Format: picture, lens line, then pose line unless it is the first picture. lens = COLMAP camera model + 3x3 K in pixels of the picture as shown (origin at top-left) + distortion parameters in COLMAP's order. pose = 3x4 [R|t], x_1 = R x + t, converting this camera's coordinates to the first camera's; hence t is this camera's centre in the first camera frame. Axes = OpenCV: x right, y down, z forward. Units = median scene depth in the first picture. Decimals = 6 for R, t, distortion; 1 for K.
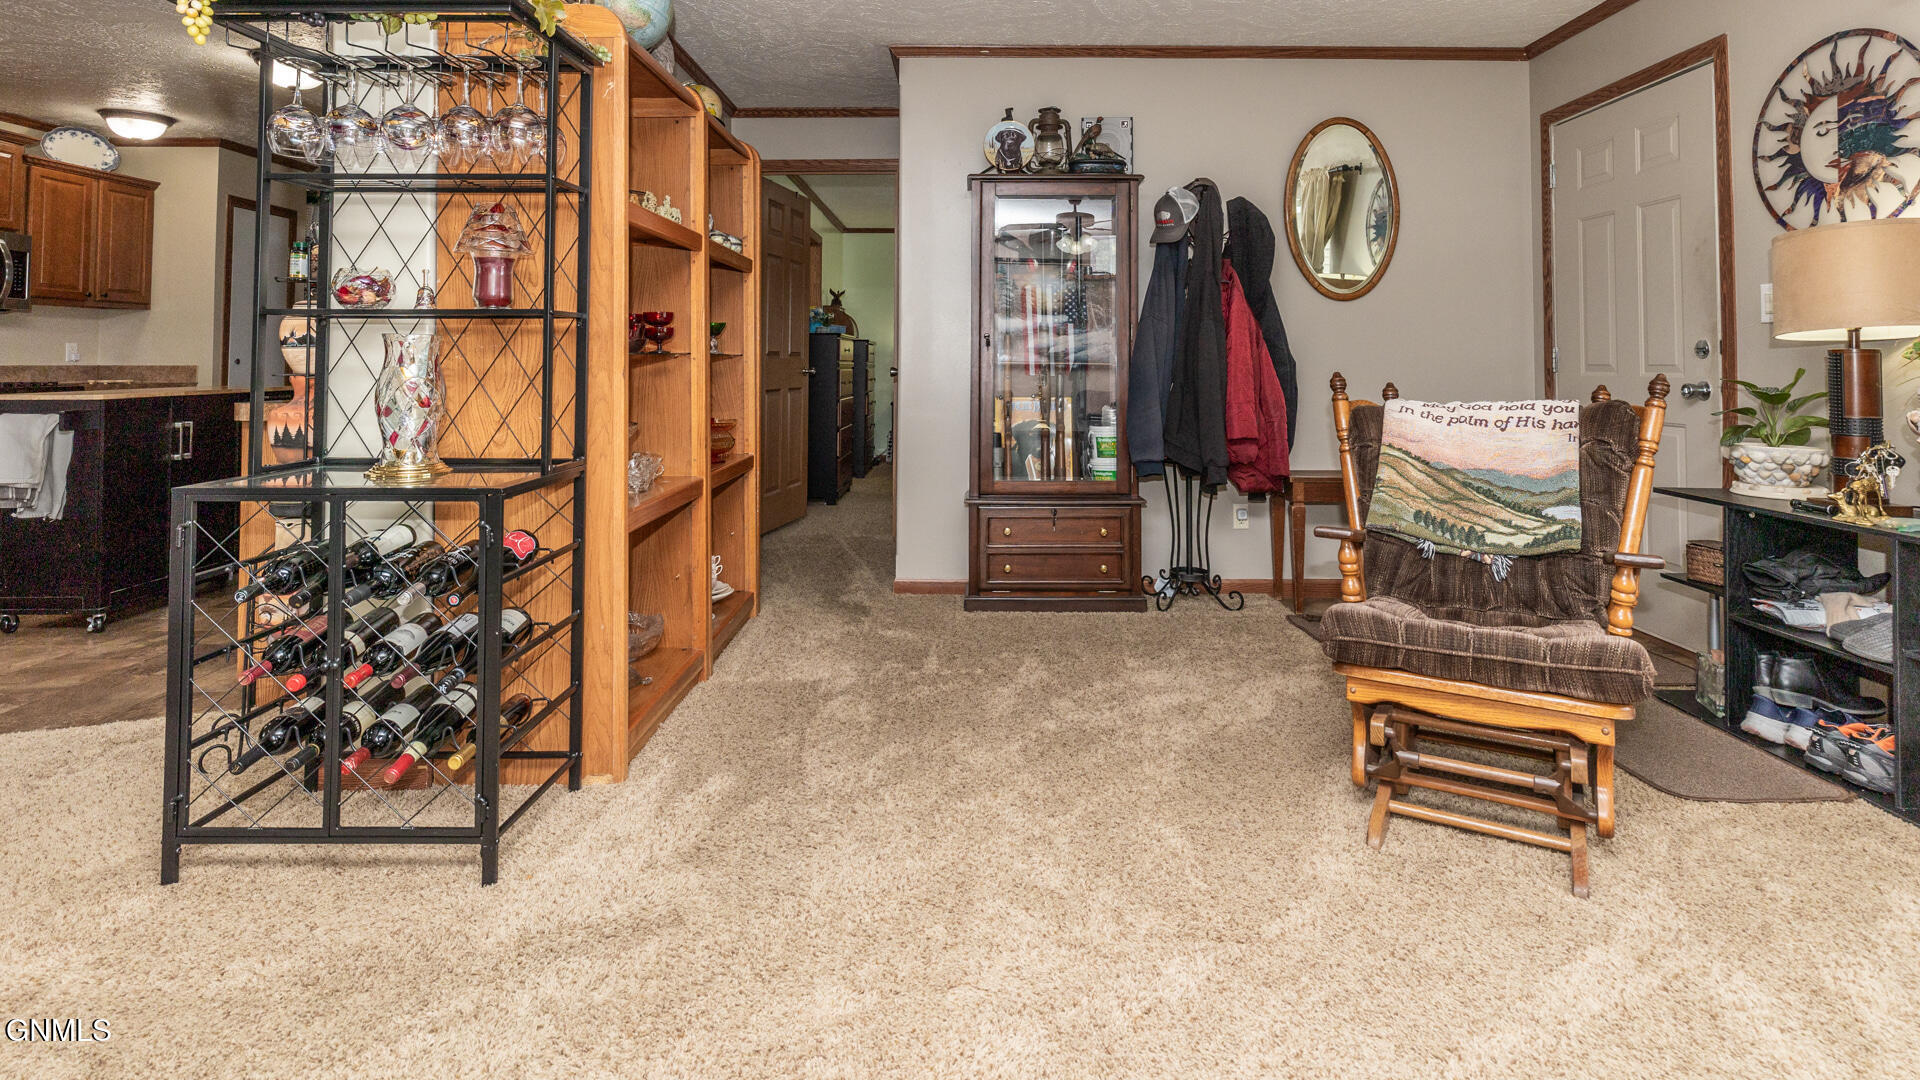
lens RADIAL K [[967.0, 0, 967.1], [0, 967.0, 326.9], [0, 0, 1]] dist [-0.000042, 0.000522]
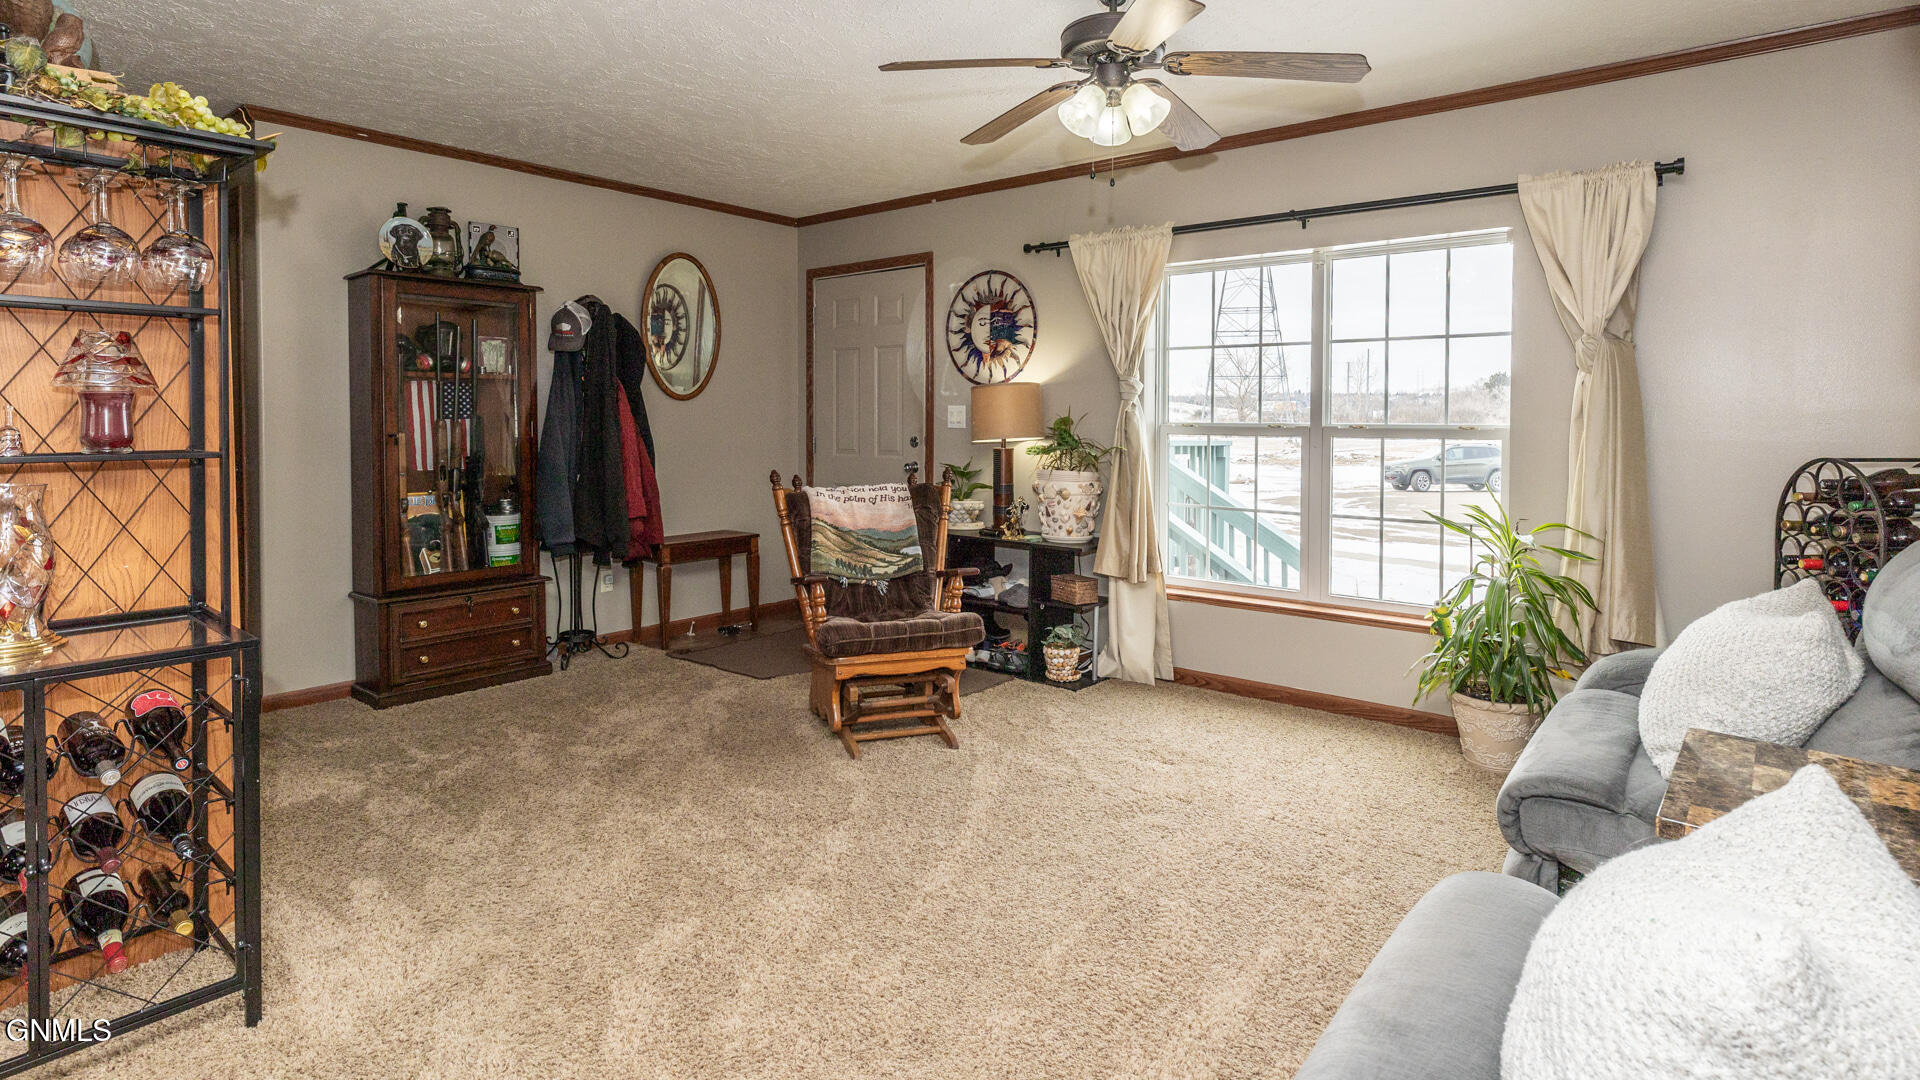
lens RADIAL K [[957.4, 0, 963.8], [0, 957.4, 445.2], [0, 0, 1]] dist [-0.002419, 0.000196]
pose [[0.642895, -0.021989, 0.765639, -0.492666], [-0.030900, 0.998030, 0.054610, -0.071670], [-0.765331, -0.058766, 0.640948, -0.119902]]
